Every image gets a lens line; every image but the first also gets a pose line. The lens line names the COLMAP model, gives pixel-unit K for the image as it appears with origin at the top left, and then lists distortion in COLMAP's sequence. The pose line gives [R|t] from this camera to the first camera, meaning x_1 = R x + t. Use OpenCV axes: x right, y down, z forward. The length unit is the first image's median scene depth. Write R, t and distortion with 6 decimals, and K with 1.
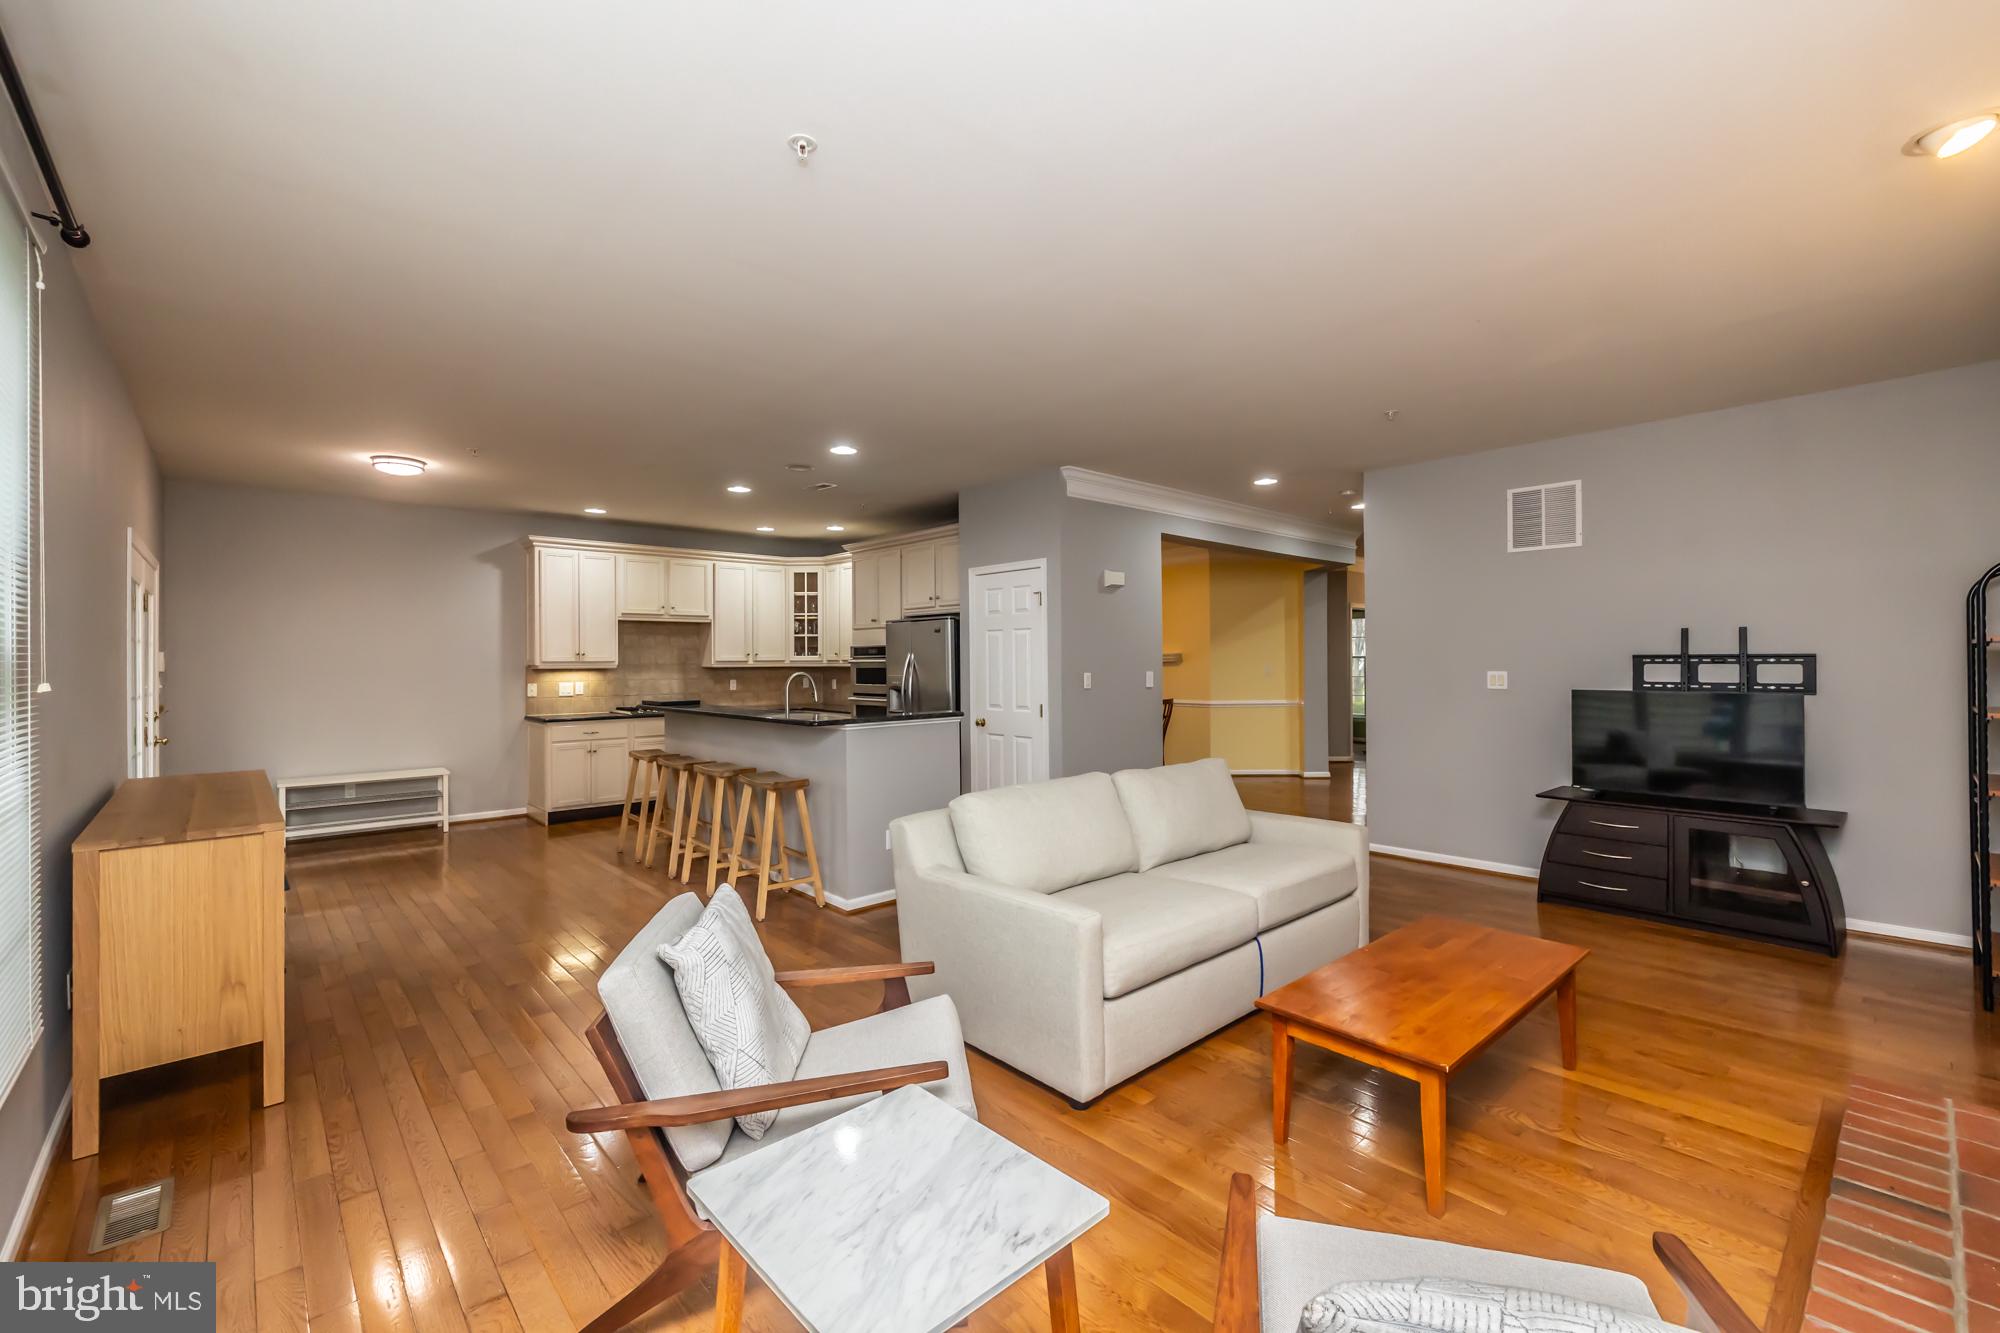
lens RADIAL K [[847.7, 0, 1002.5], [0, 847.7, 656.5], [0, 0, 1]] dist [0.003380, 0.000227]
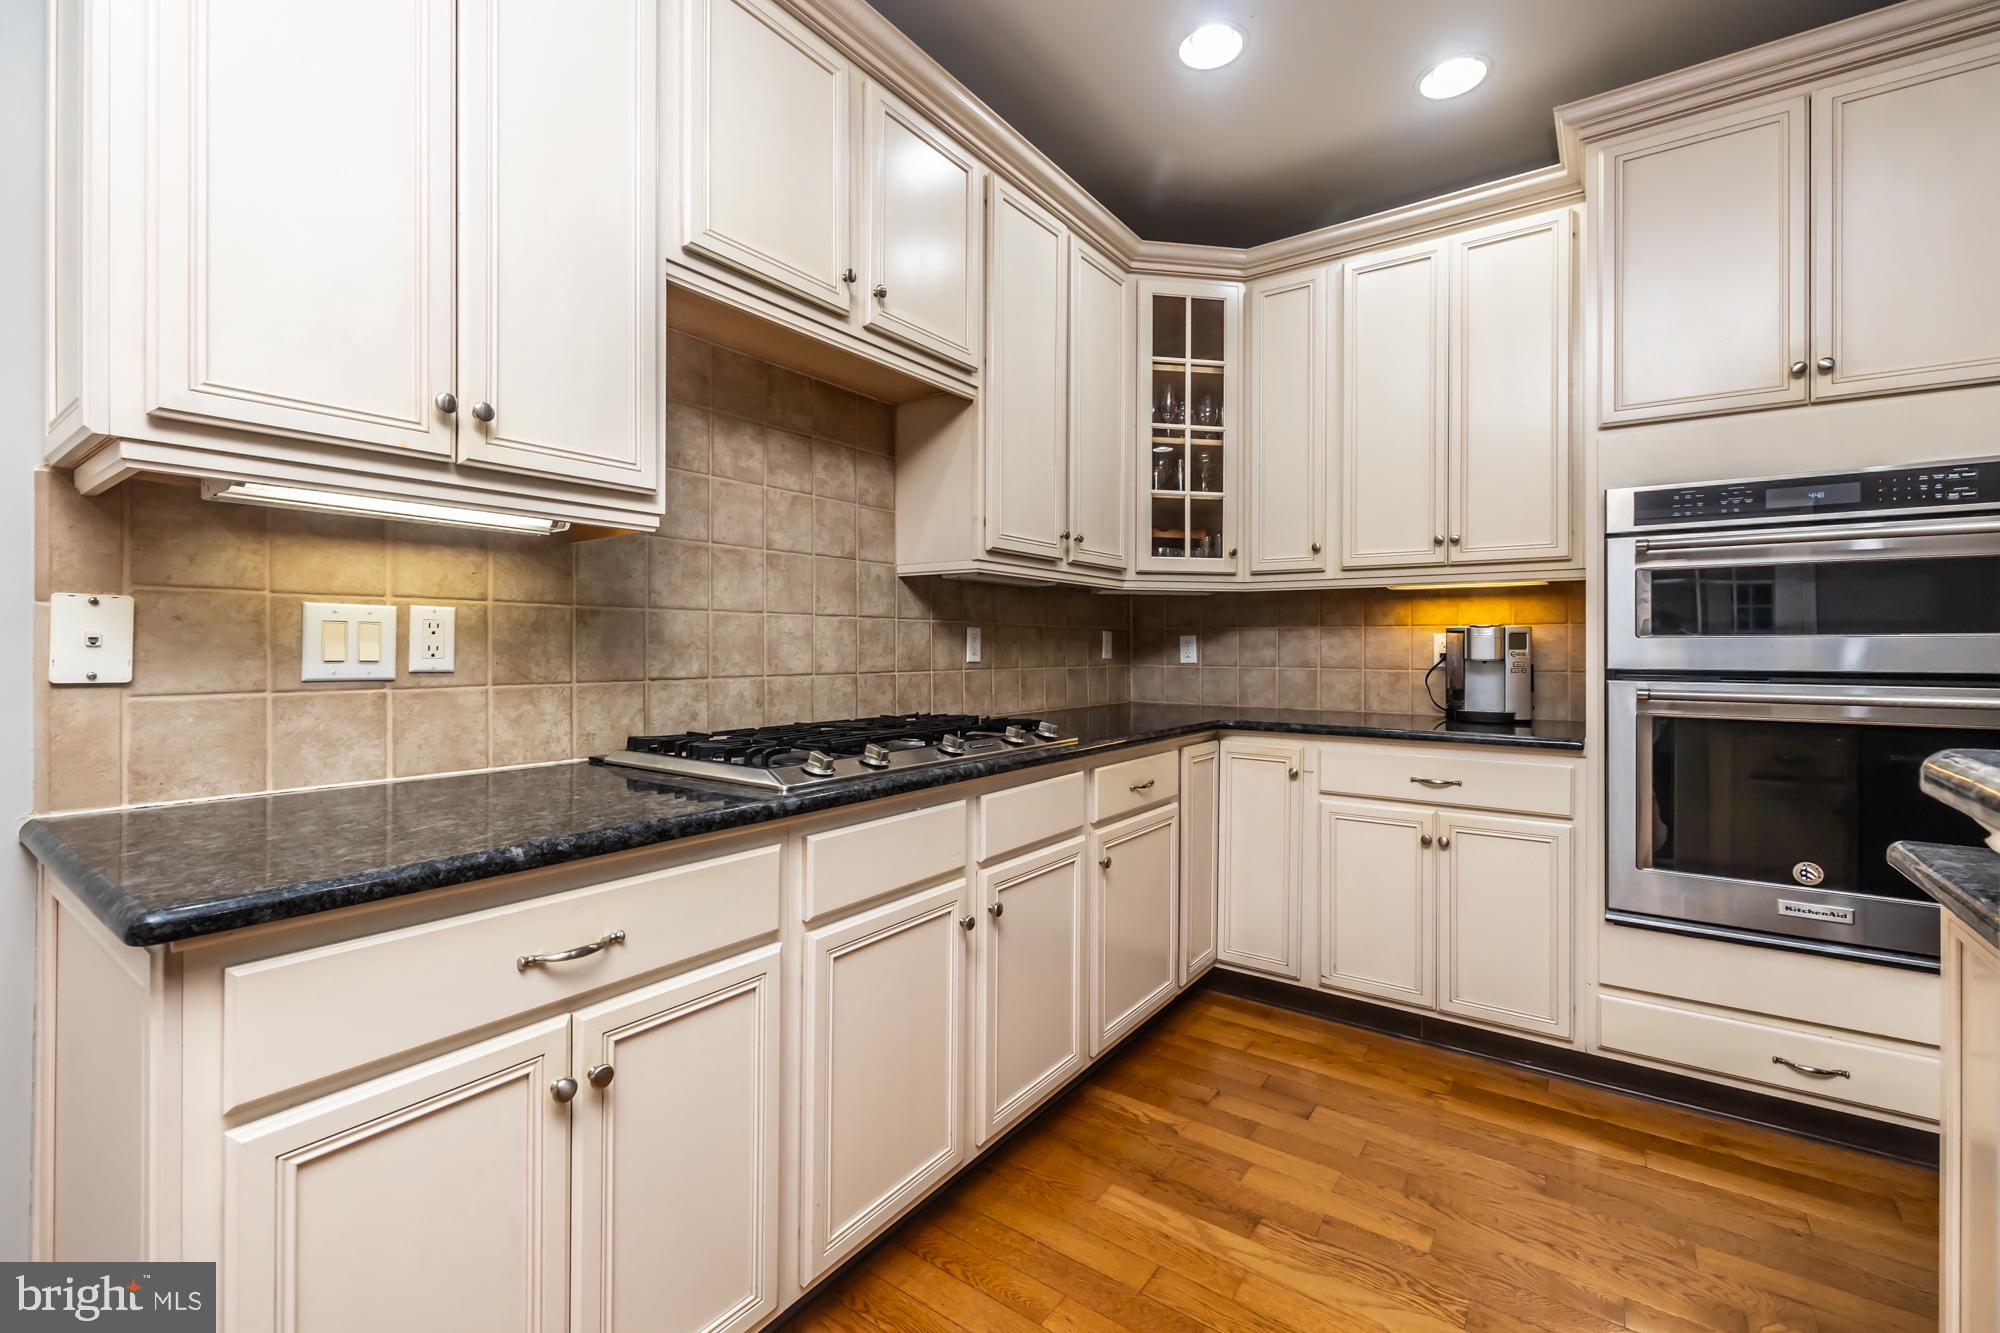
lens RADIAL K [[847.7, 0, 1006.8], [0, 847.7, 652.6], [0, 0, 1]] dist [0.003380, 0.000227]
pose [[0.977411, 0.008524, 0.211174, -0.422524], [-0.010183, 0.999925, 0.006770, 0.038714], [-0.211101, -0.008767, 0.977425, 0.807055]]
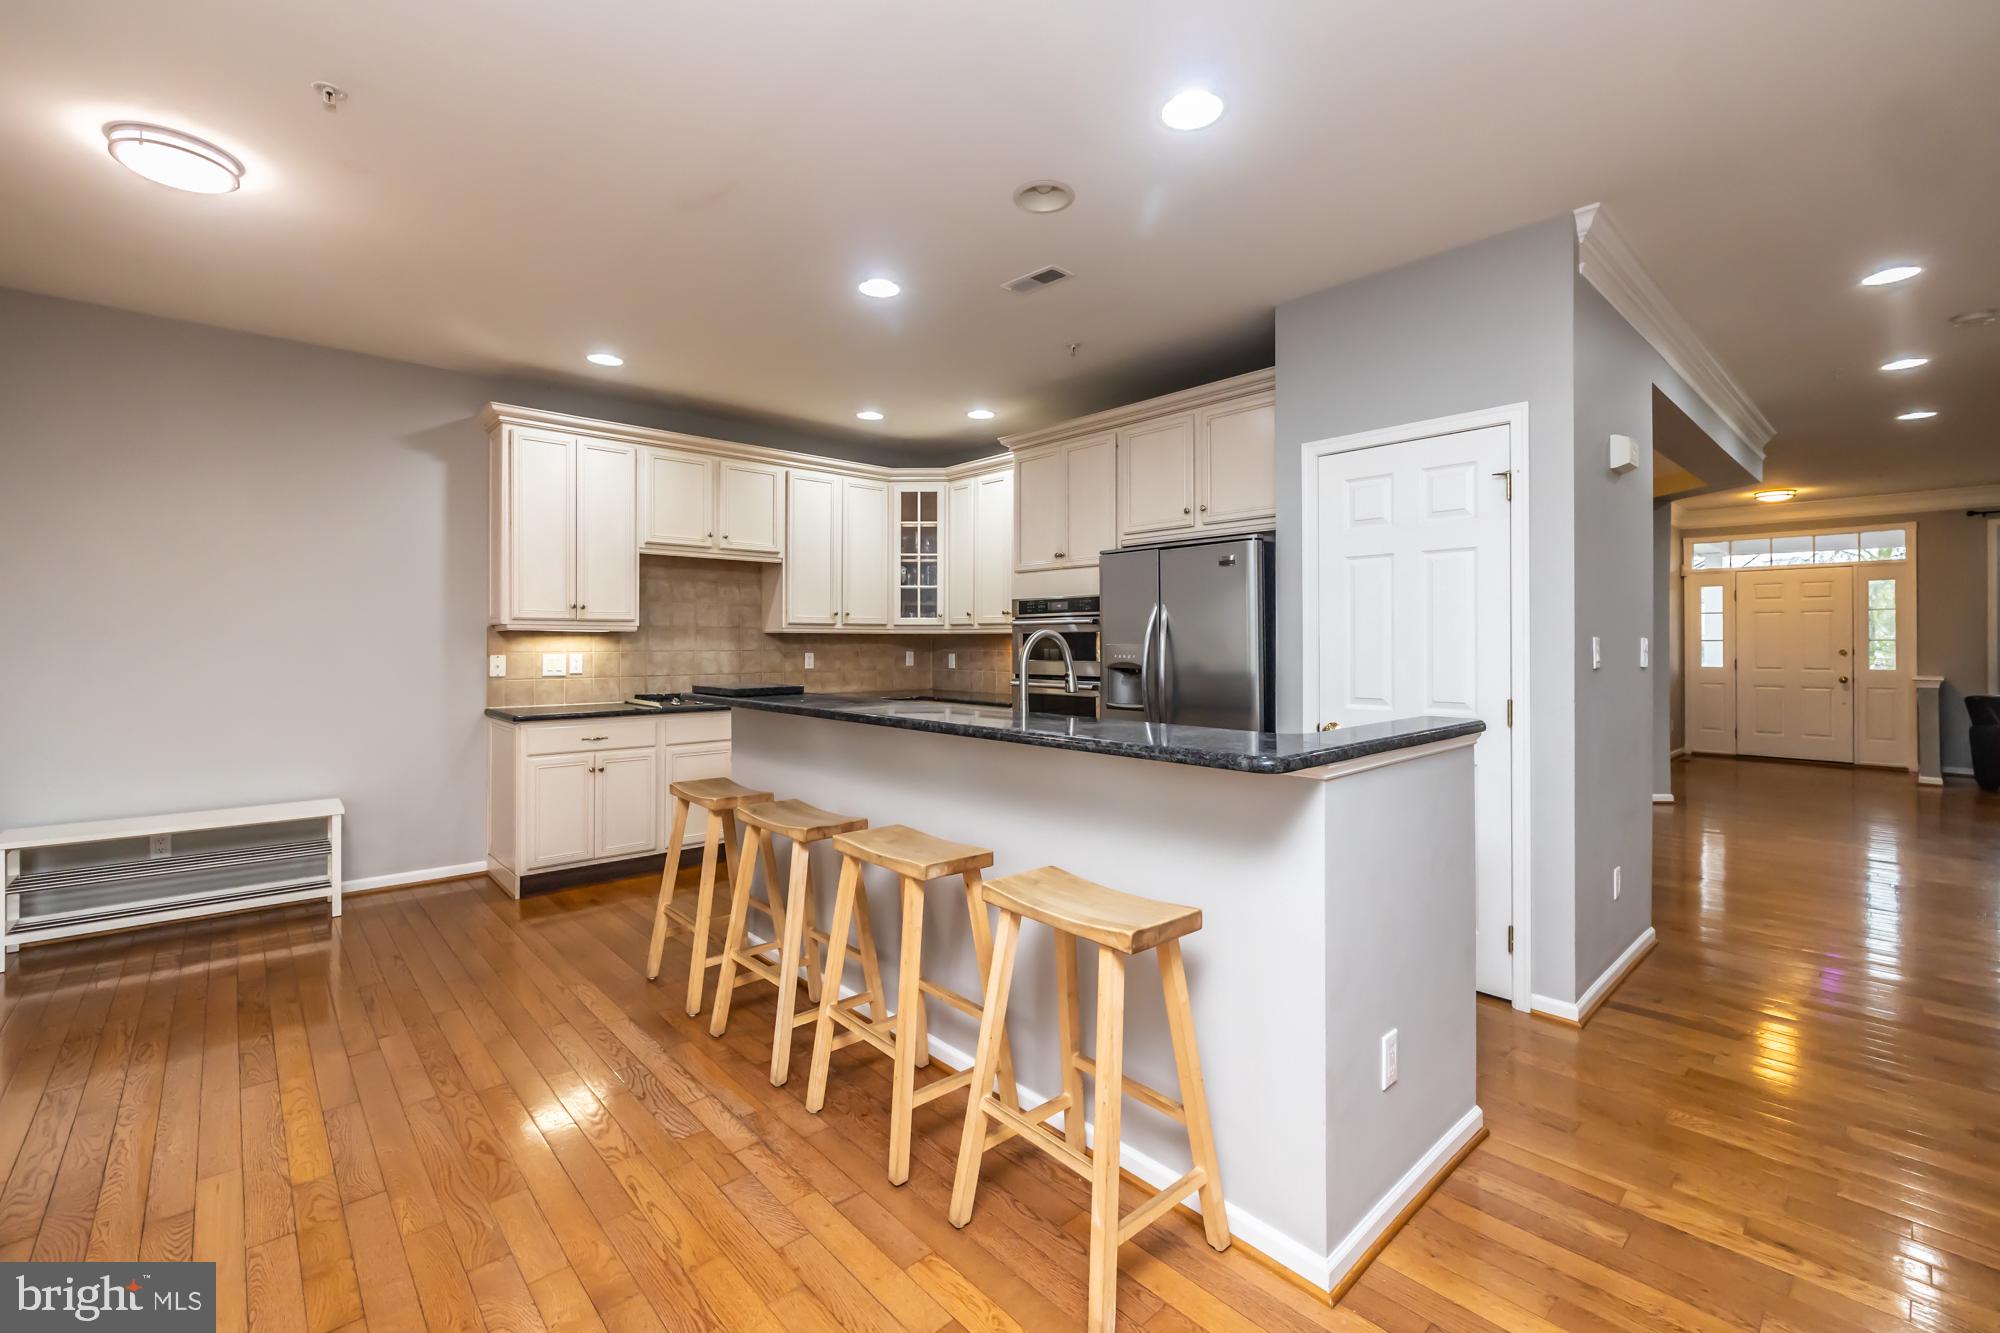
lens RADIAL K [[847.7, 0, 1006.2], [0, 847.7, 638.3], [0, 0, 1]] dist [0.003380, 0.000227]
pose [[0.999957, 0.007218, 0.005868, -0.192451], [-0.007219, 0.999974, 0.000245, 0.016897], [-0.005866, -0.000288, 0.999983, 0.387283]]
